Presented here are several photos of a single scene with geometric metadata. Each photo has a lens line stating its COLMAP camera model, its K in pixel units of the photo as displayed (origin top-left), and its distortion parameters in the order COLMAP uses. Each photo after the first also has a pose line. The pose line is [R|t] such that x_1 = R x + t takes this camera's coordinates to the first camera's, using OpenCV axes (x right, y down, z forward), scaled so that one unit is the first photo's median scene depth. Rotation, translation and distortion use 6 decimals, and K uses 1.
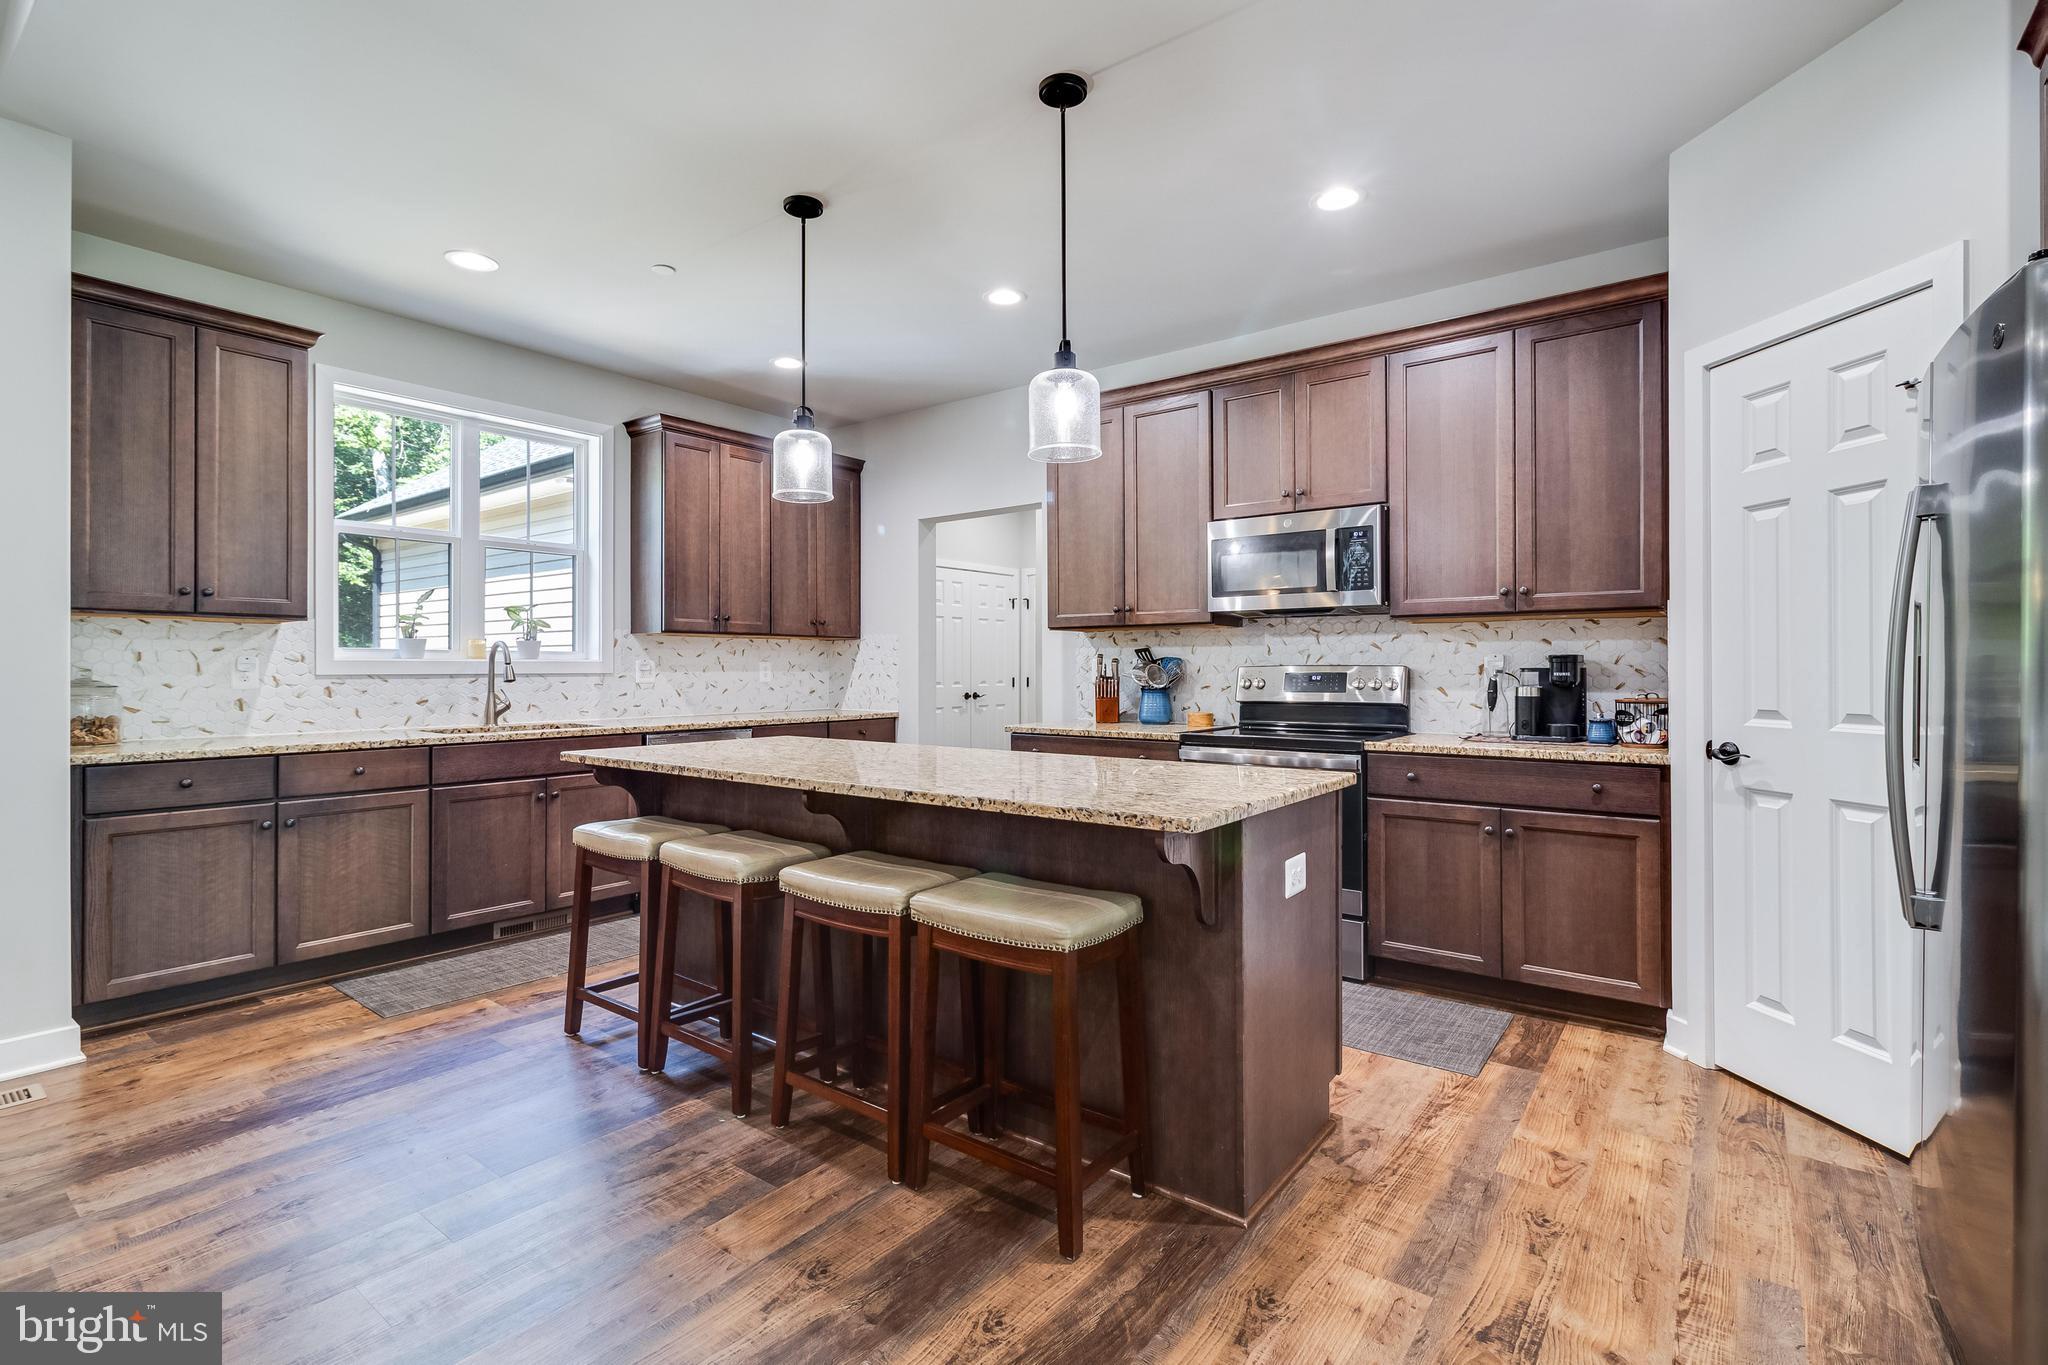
lens RADIAL K [[943.4, 0, 1025.0], [0, 943.4, 665.8], [0, 0, 1]] dist [-0.003750, 0.005463]
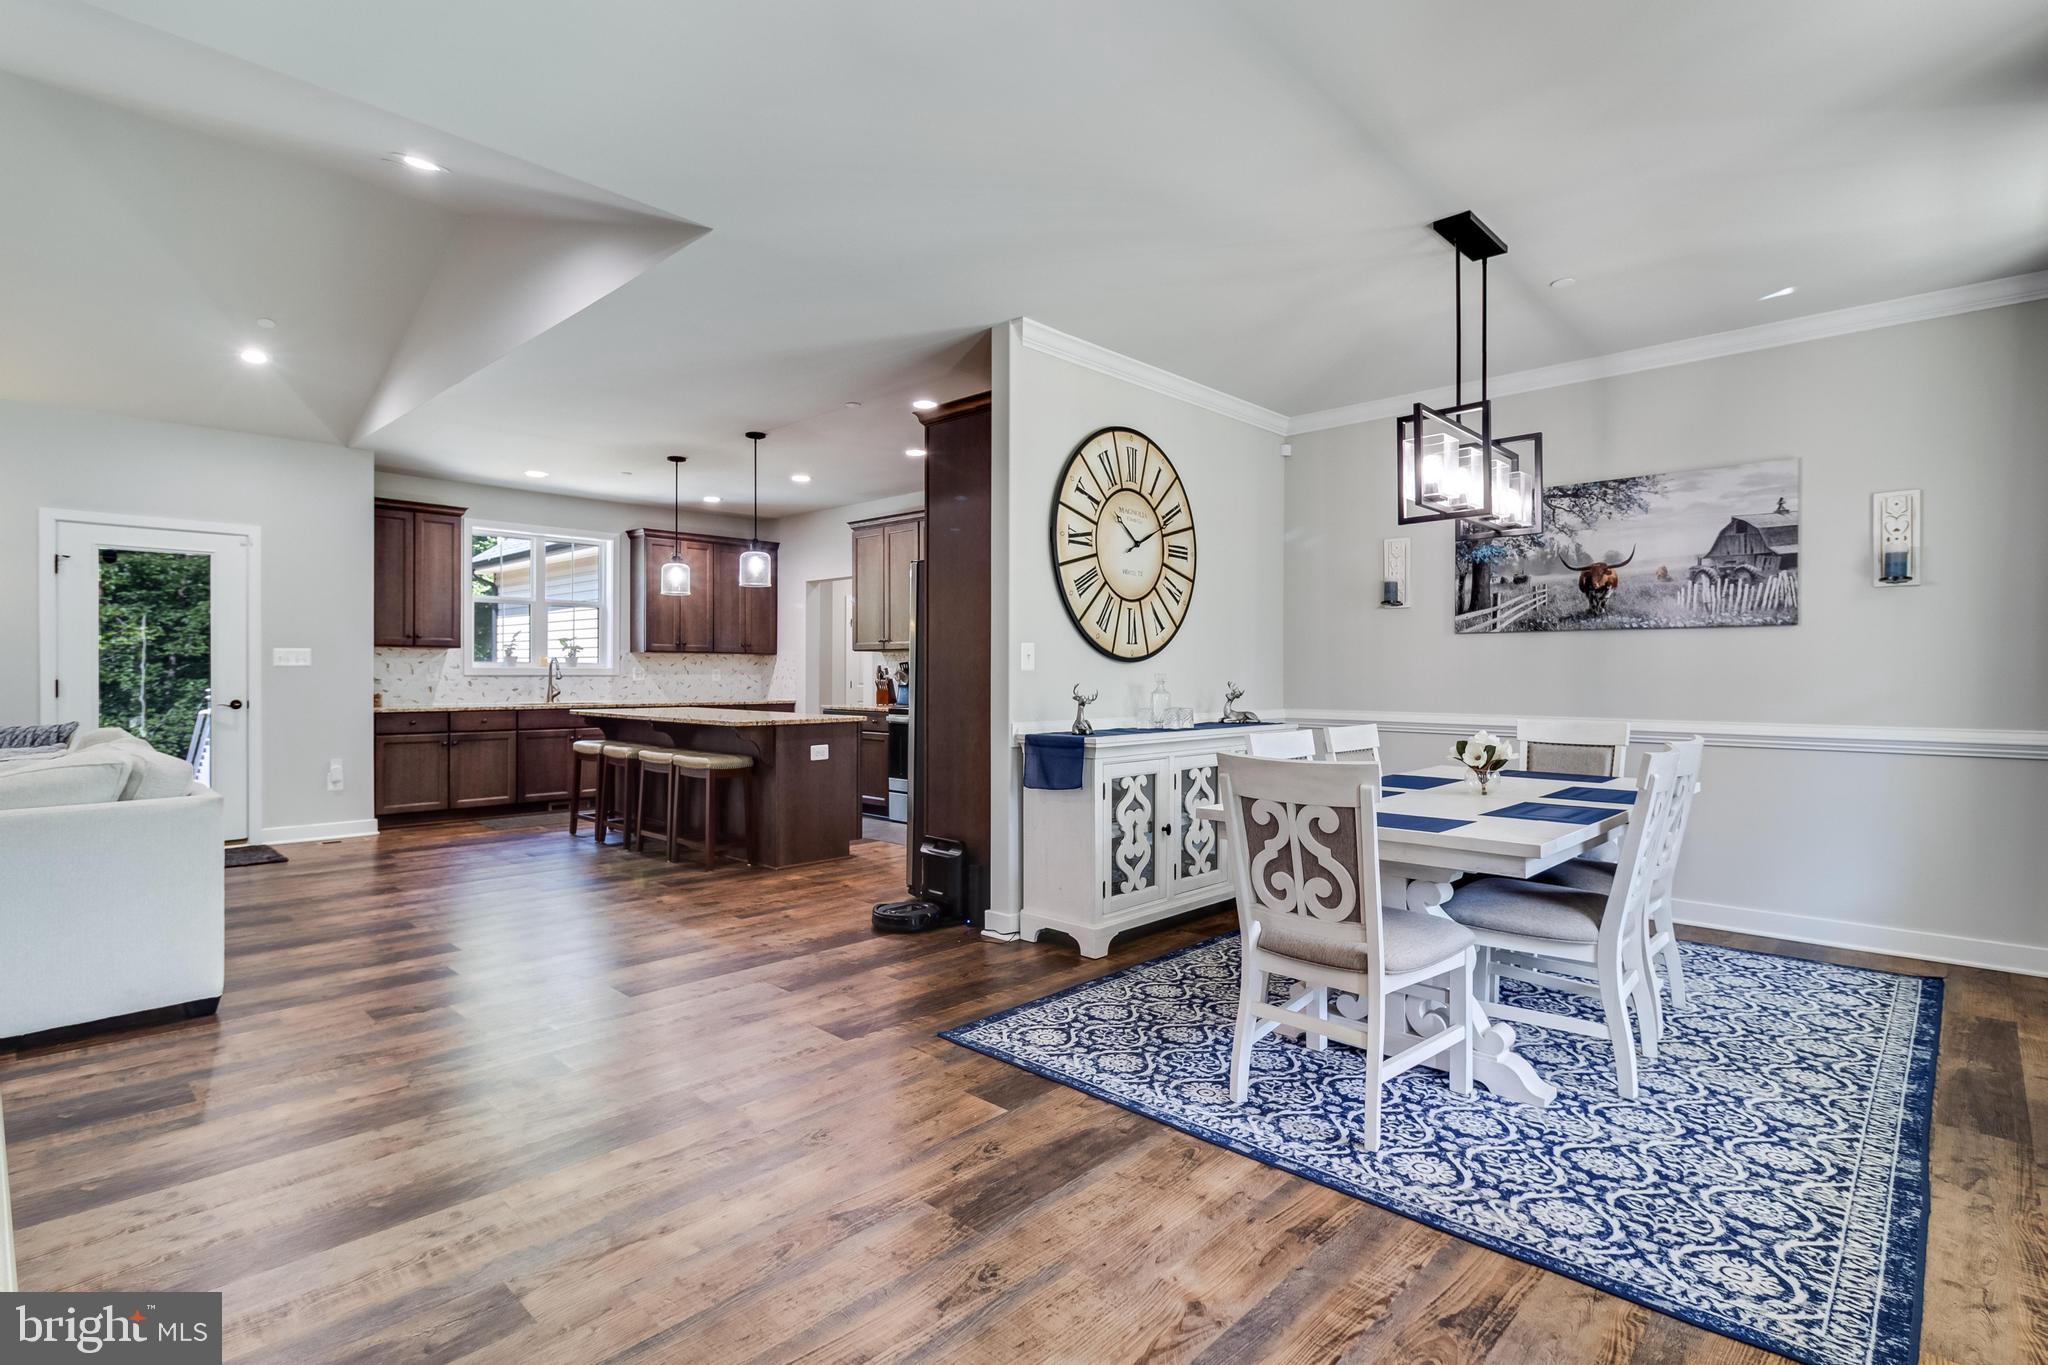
lens RADIAL K [[990.8, 0, 1026.9], [0, 990.8, 679.1], [0, 0, 1]] dist [-0.000489, -0.001752]
pose [[0.993697, 0.005575, -0.111962, 0.757293], [-0.004698, 0.999956, 0.008093, -0.004568], [0.112002, -0.007516, 0.993679, -1.080080]]
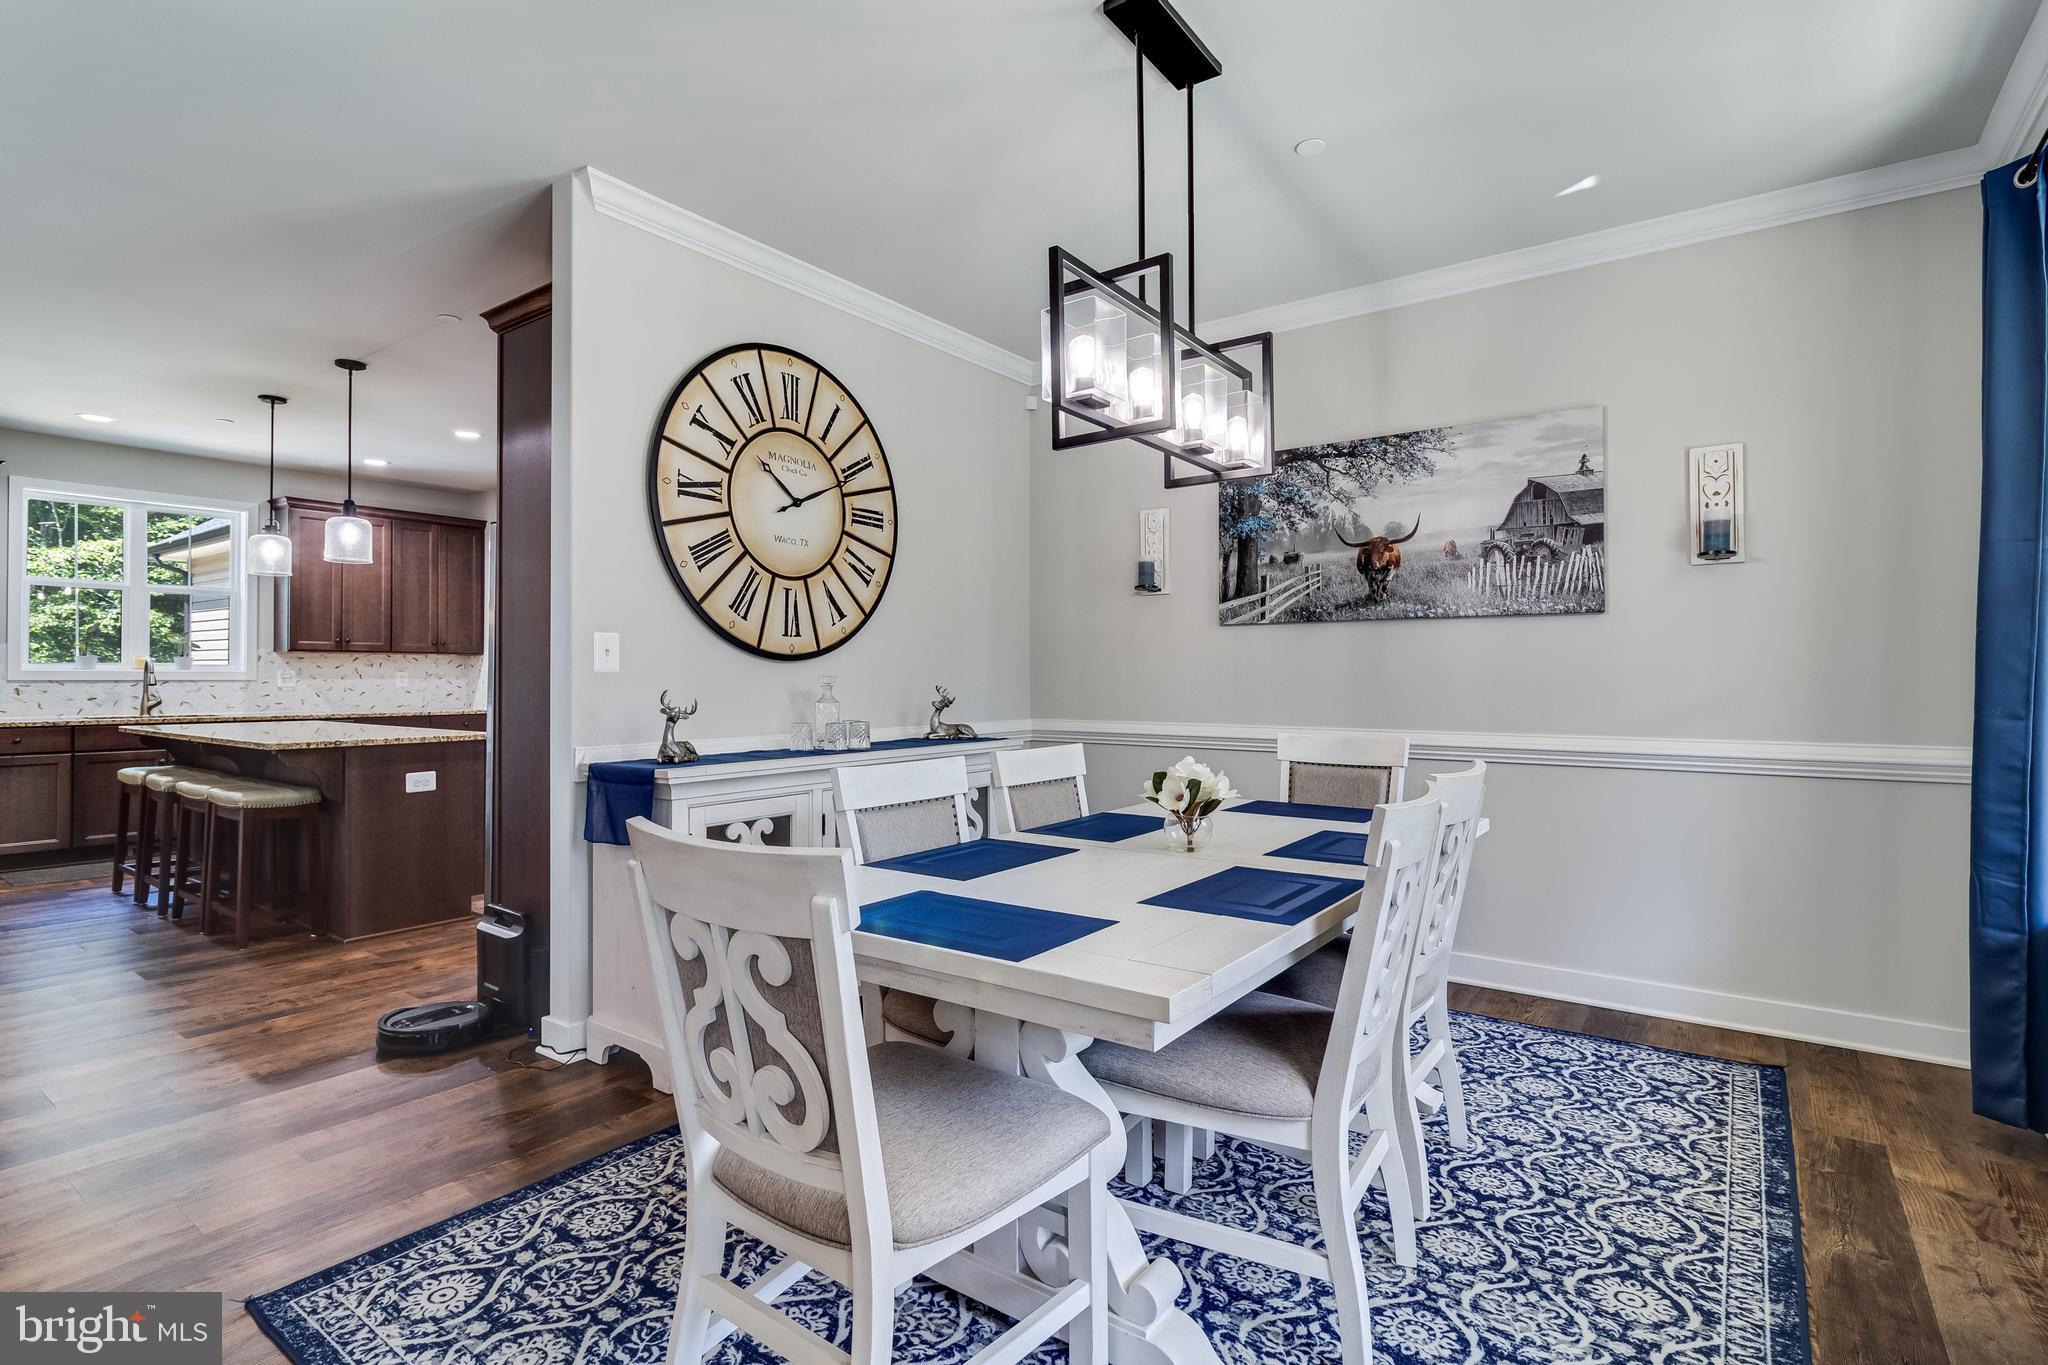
lens RADIAL K [[987.4, 0, 1029.8], [0, 987.4, 666.7], [0, 0, 1]] dist [-0.001355, -0.000533]
pose [[0.999727, 0.002265, 0.023268, 0.981096], [-0.002077, 0.999965, -0.008096, -0.003293], [-0.023285, 0.008046, 0.999696, -0.710002]]
